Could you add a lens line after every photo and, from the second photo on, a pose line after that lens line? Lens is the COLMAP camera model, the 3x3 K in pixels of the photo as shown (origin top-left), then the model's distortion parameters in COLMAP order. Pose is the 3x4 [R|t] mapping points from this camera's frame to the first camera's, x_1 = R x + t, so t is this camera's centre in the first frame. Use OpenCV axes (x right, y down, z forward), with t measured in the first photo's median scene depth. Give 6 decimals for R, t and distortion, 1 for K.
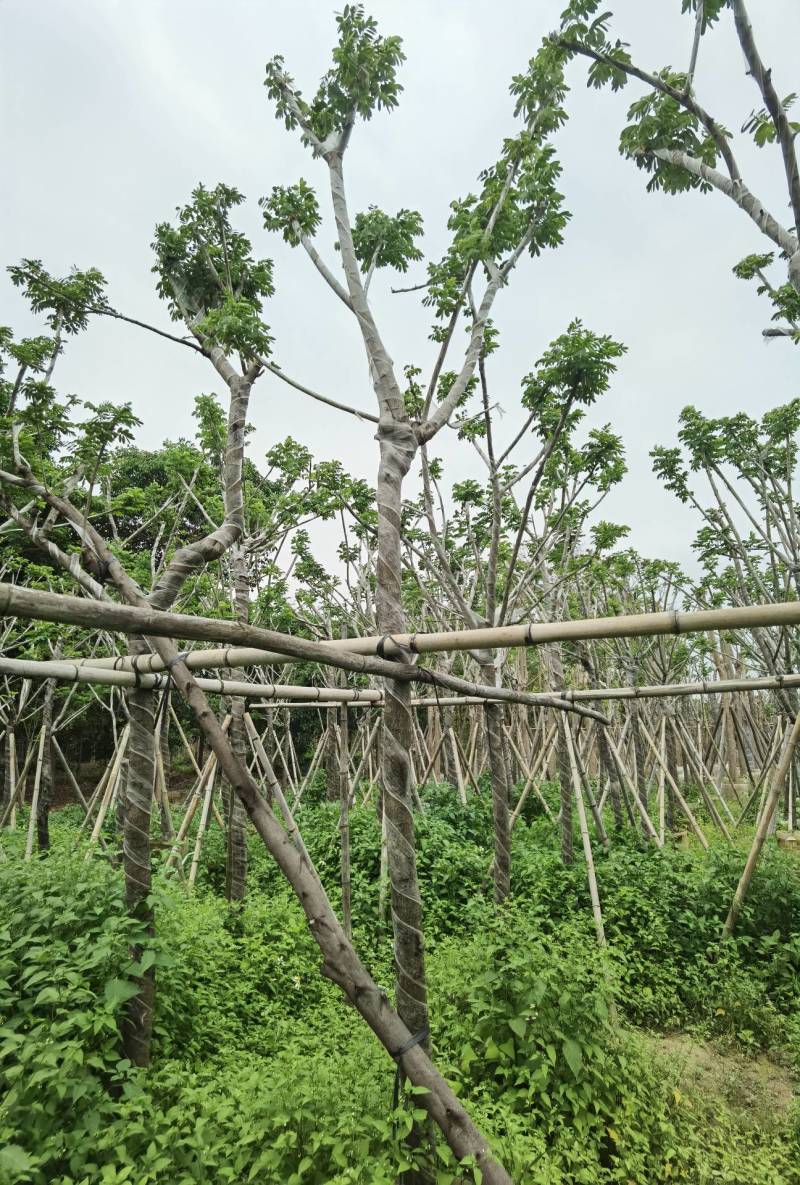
lens RADIAL K [[612.8, 0, 400.0], [0, 612.8, 592.5], [0, 0, 1]] dist [-0.072062, 0.000216]
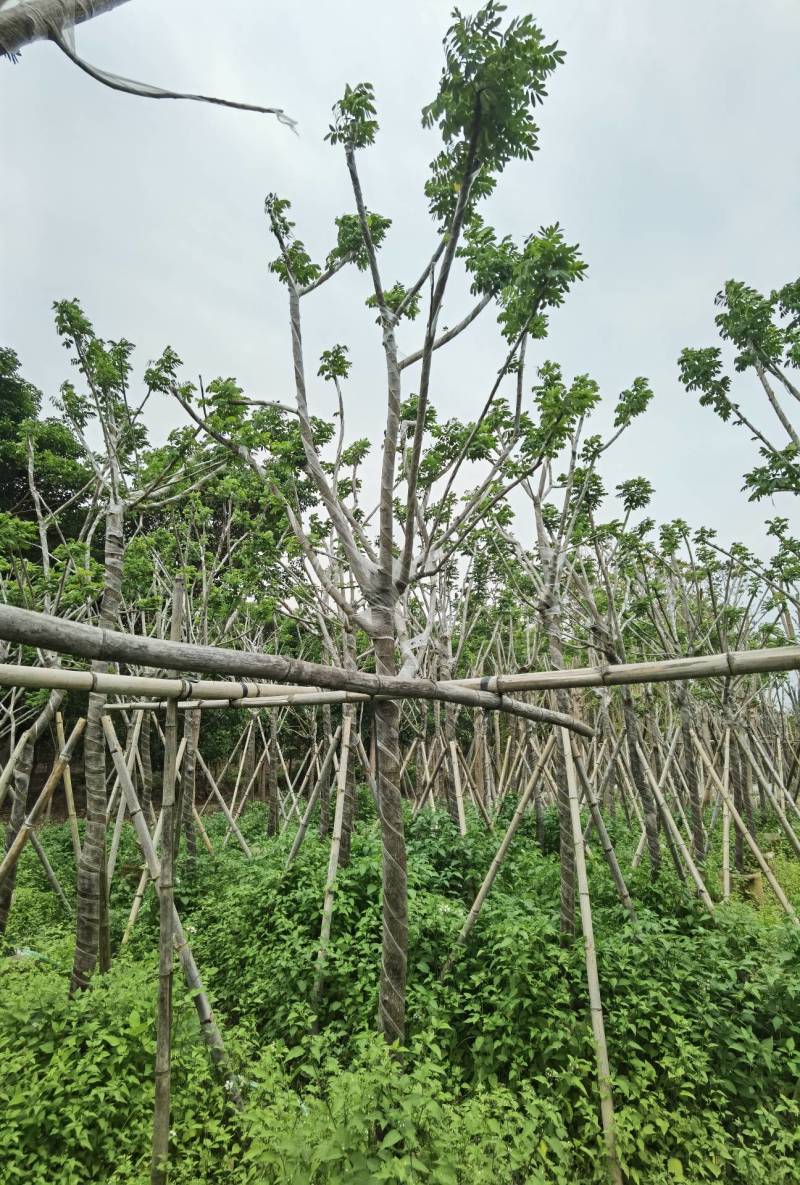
lens RADIAL K [[618.1, 0, 400.0], [0, 618.1, 592.5], [0, 0, 1]] dist [-0.055199, 0.017045]
pose [[0.994876, -0.016504, -0.099744, 0.175204], [0.014639, 0.999705, -0.019398, 0.065418], [0.100035, 0.017838, 0.994824, 0.283609]]
